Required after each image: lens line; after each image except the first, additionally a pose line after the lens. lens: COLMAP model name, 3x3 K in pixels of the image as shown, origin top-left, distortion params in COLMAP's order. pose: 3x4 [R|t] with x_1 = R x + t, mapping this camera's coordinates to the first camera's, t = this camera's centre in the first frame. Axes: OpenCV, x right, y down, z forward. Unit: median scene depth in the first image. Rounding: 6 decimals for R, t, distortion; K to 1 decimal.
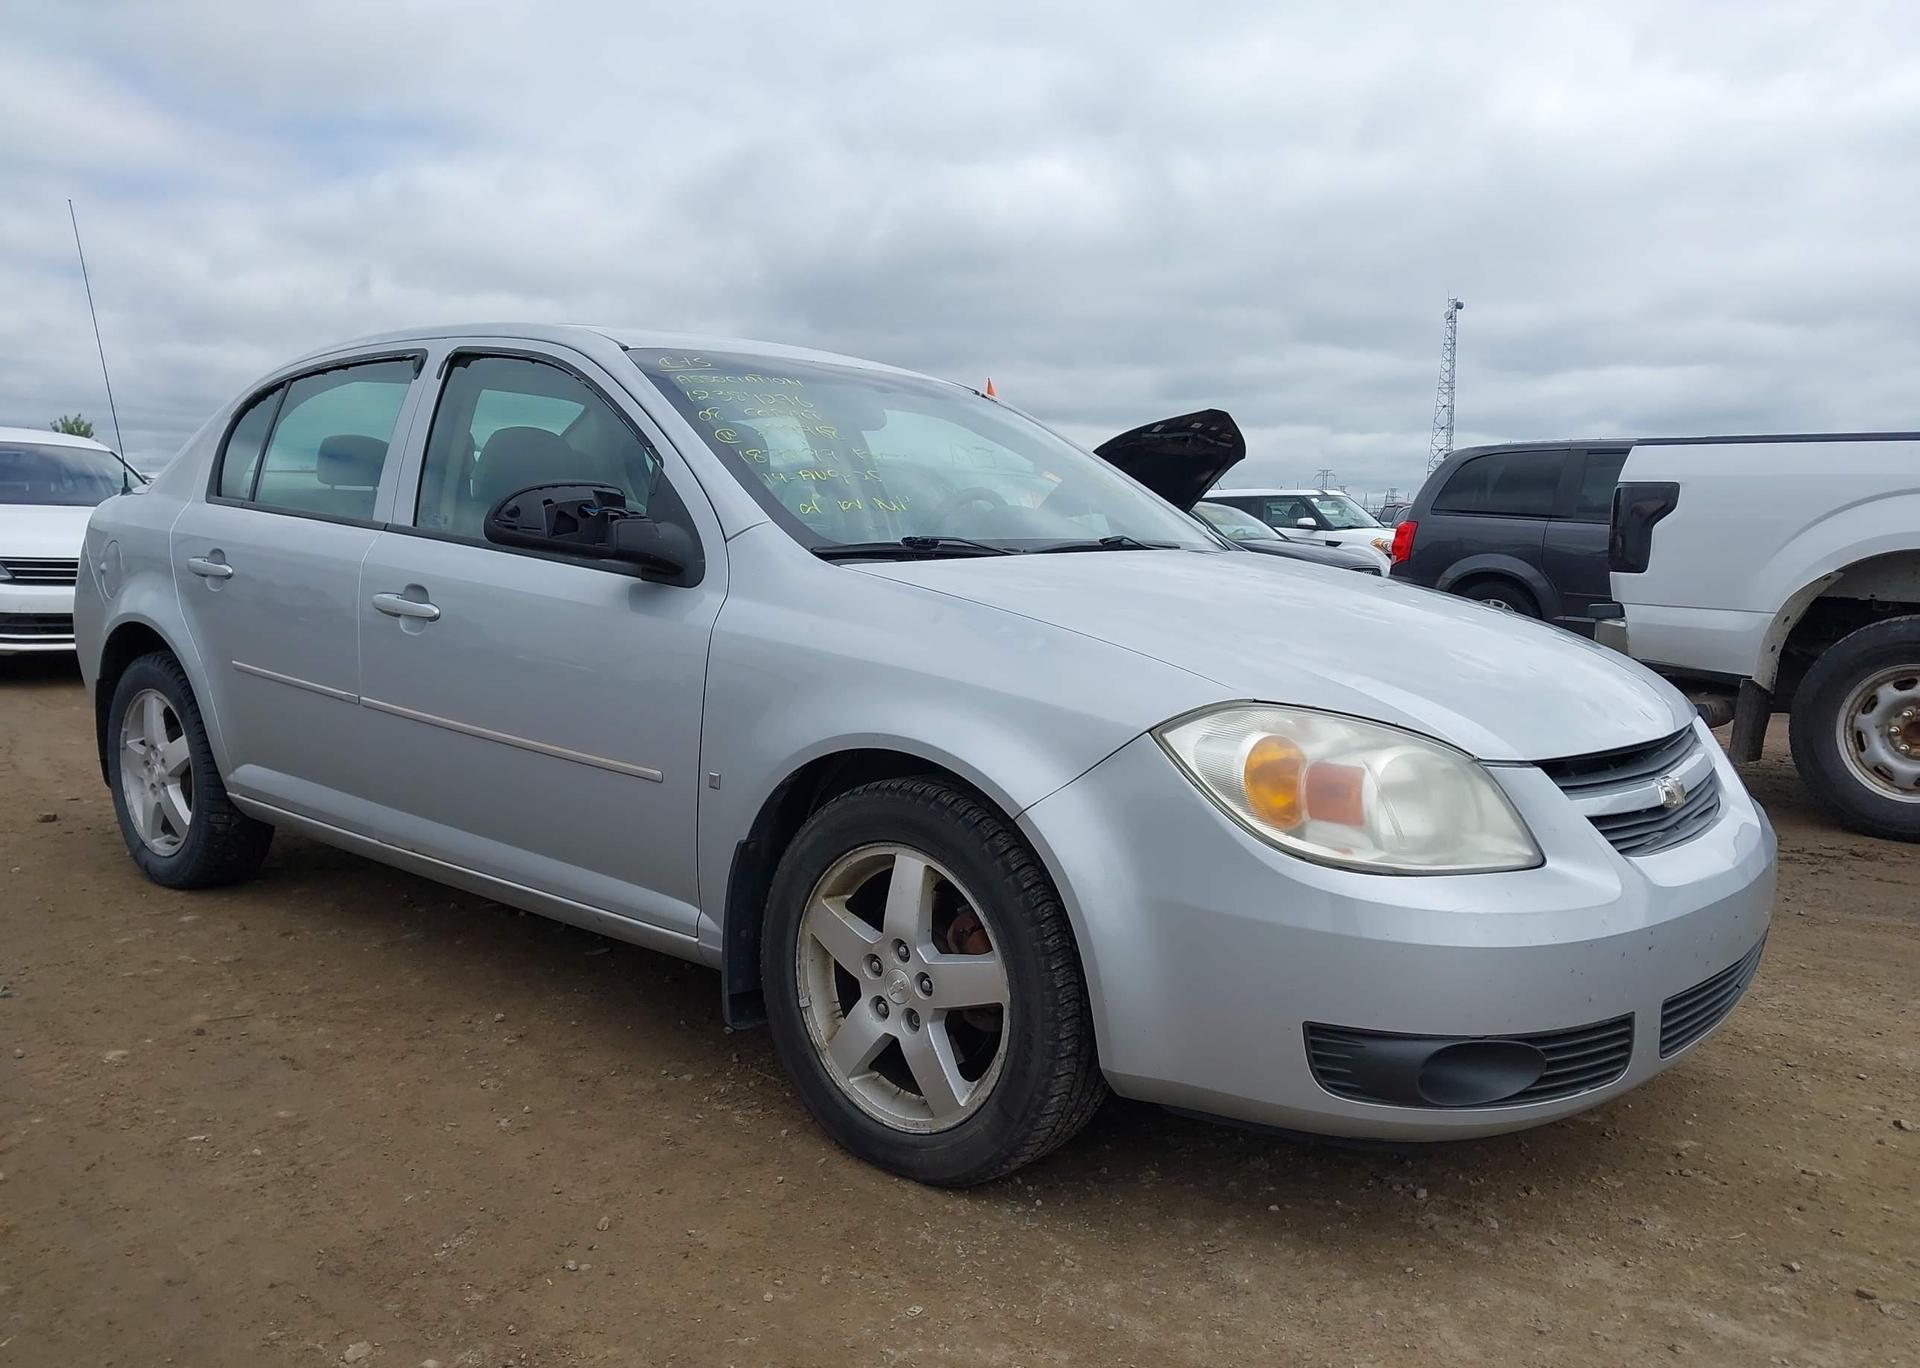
lens RADIAL K [[1523.3, 0, 953.4], [0, 1523.3, 688.7], [0, 0, 1]] dist [0.046616, -0.053416]
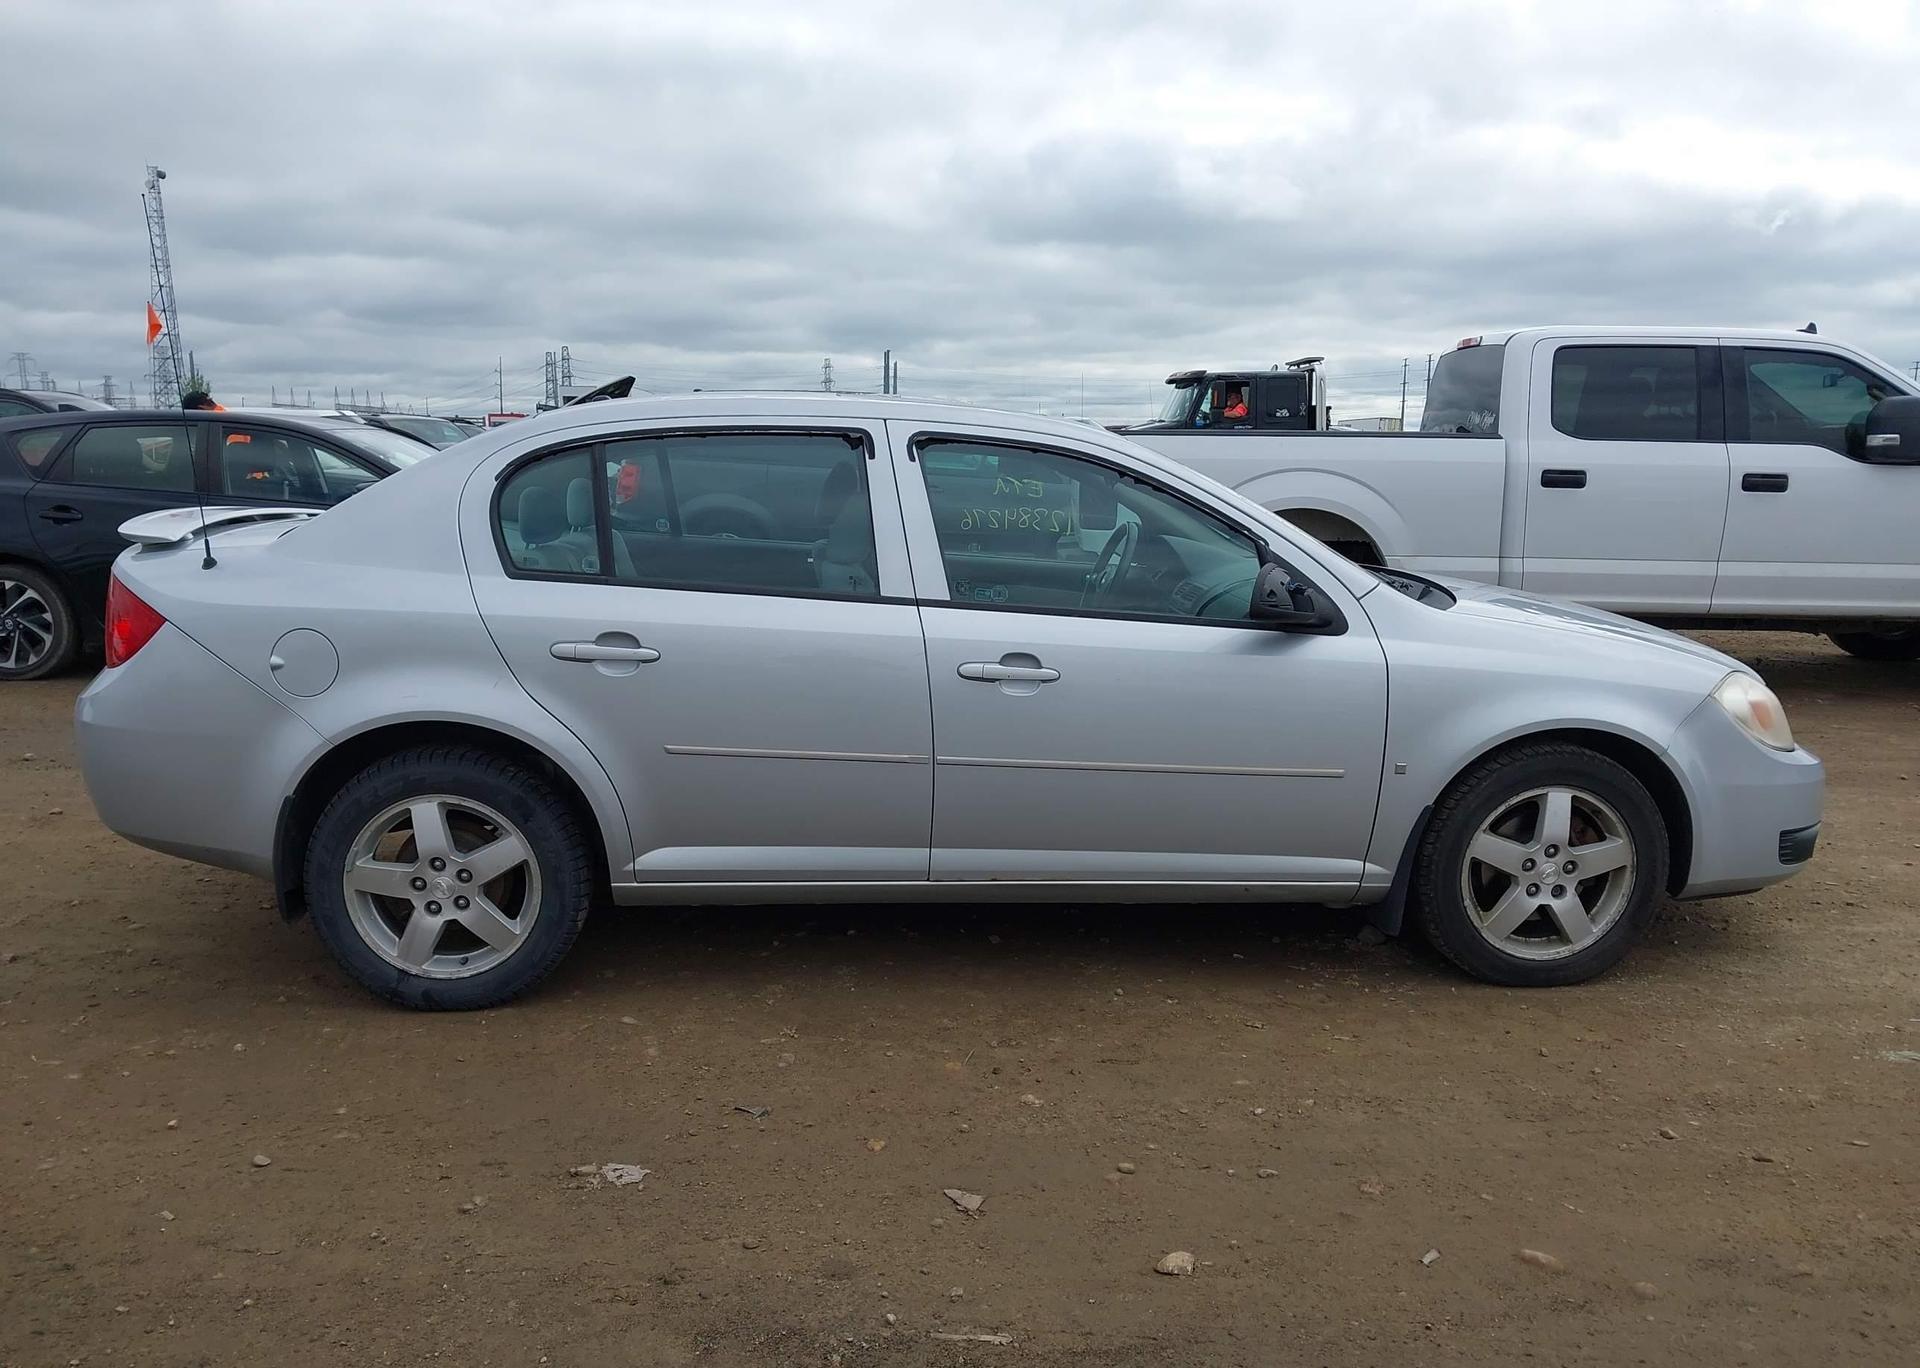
lens RADIAL K [[1523.3, 0, 961.1], [0, 1523.3, 703.1], [0, 0, 1]] dist [0.046616, -0.053416]
pose [[0.705843, -0.139701, 0.694456, -1.074630], [0.083440, 0.989932, 0.114332, -0.149708], [-0.703437, -0.022755, 0.710394, 0.198054]]
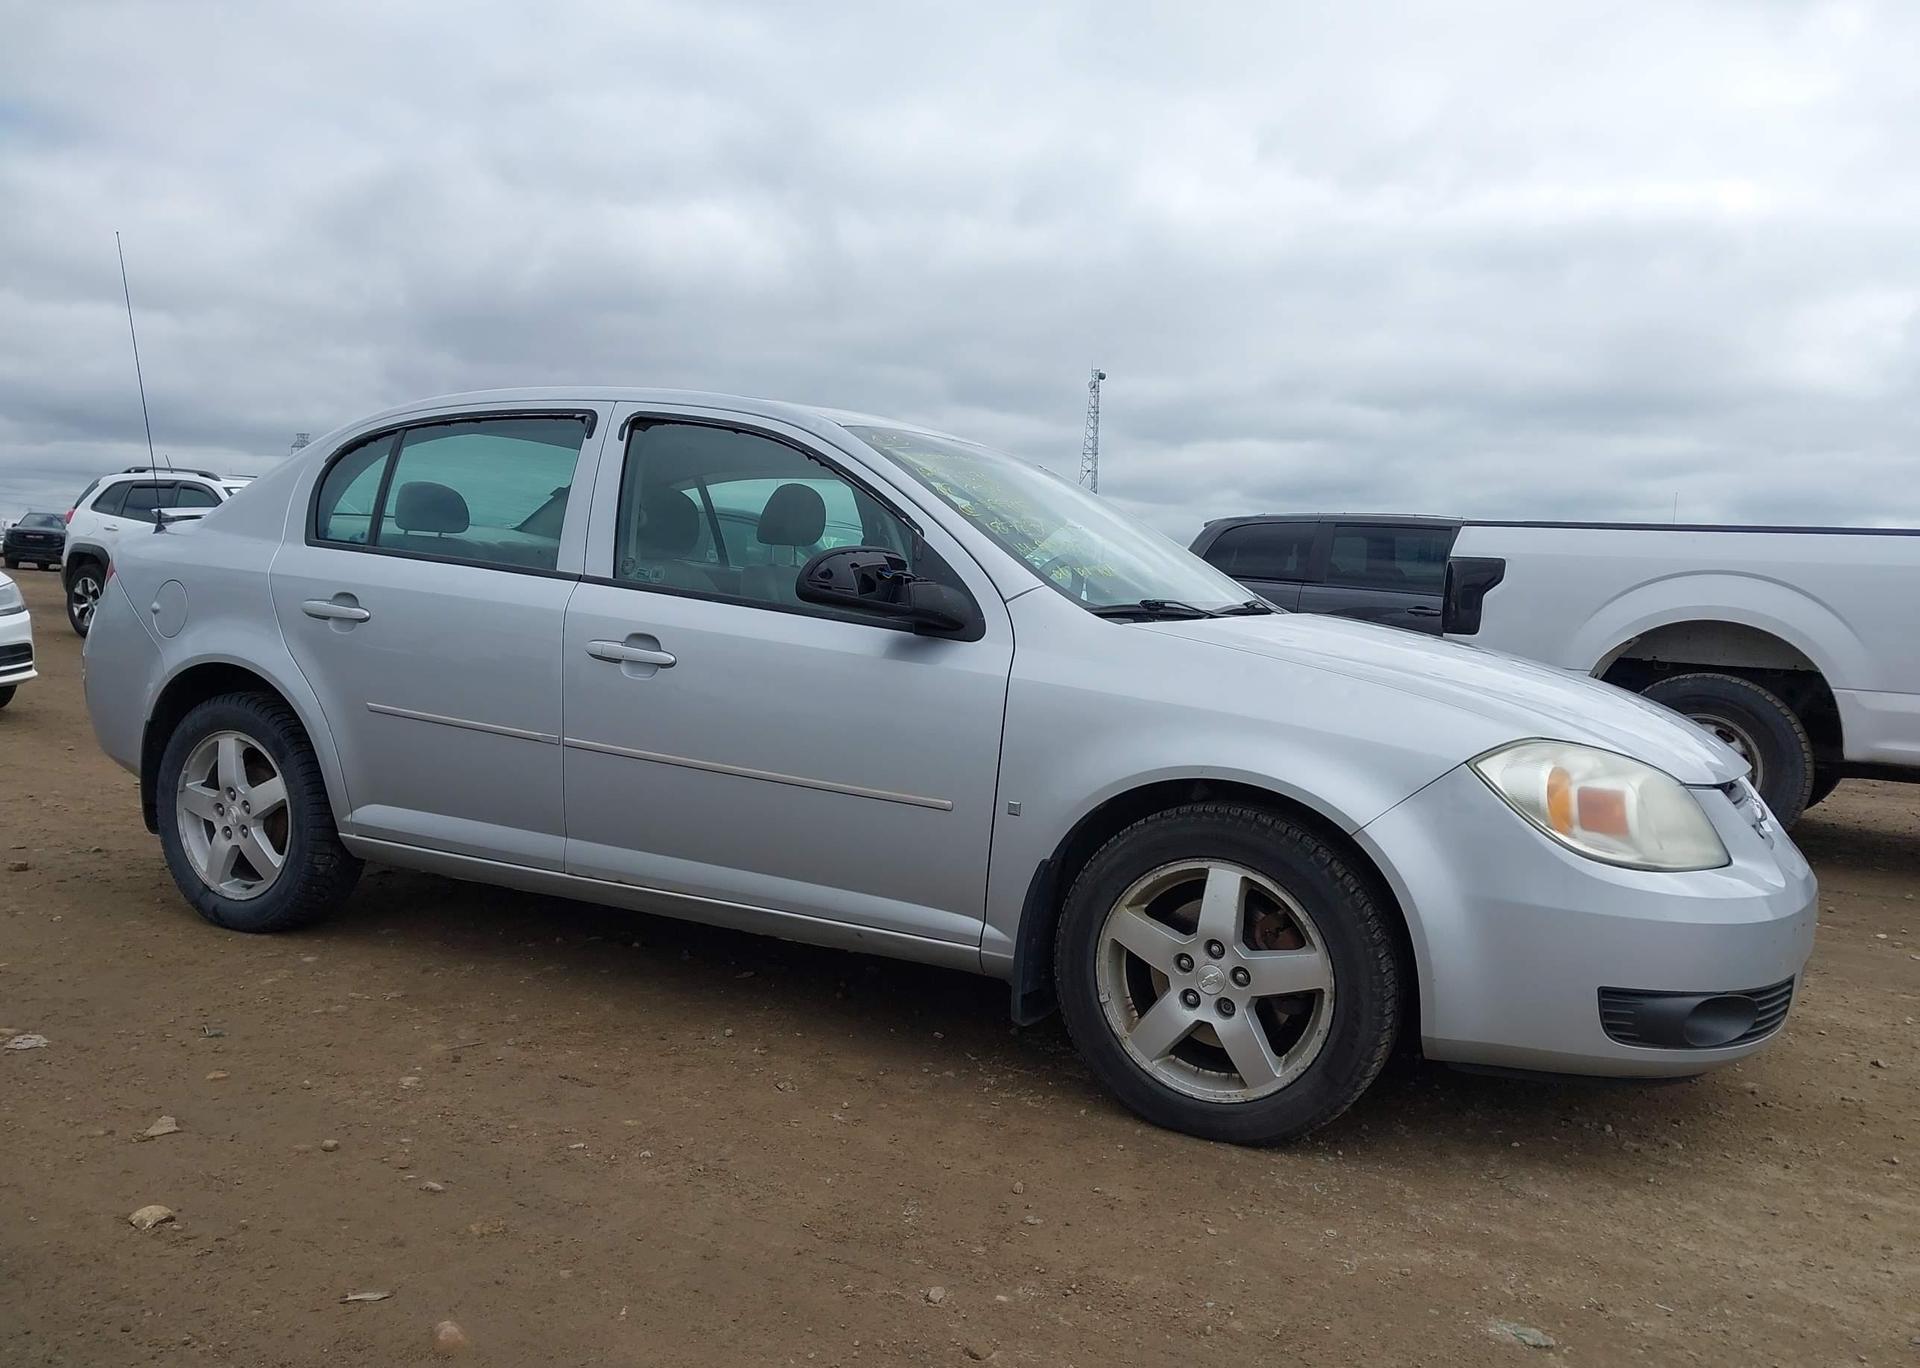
lens RADIAL K [[1523.3, 0, 958.0], [0, 1523.3, 688.0], [0, 0, 1]] dist [0.046616, -0.053416]
pose [[0.974448, 0.008056, 0.224470, -0.339800], [-0.000933, 0.999493, -0.031821, 0.004351], [-0.224612, 0.030798, 0.973961, -0.083844]]
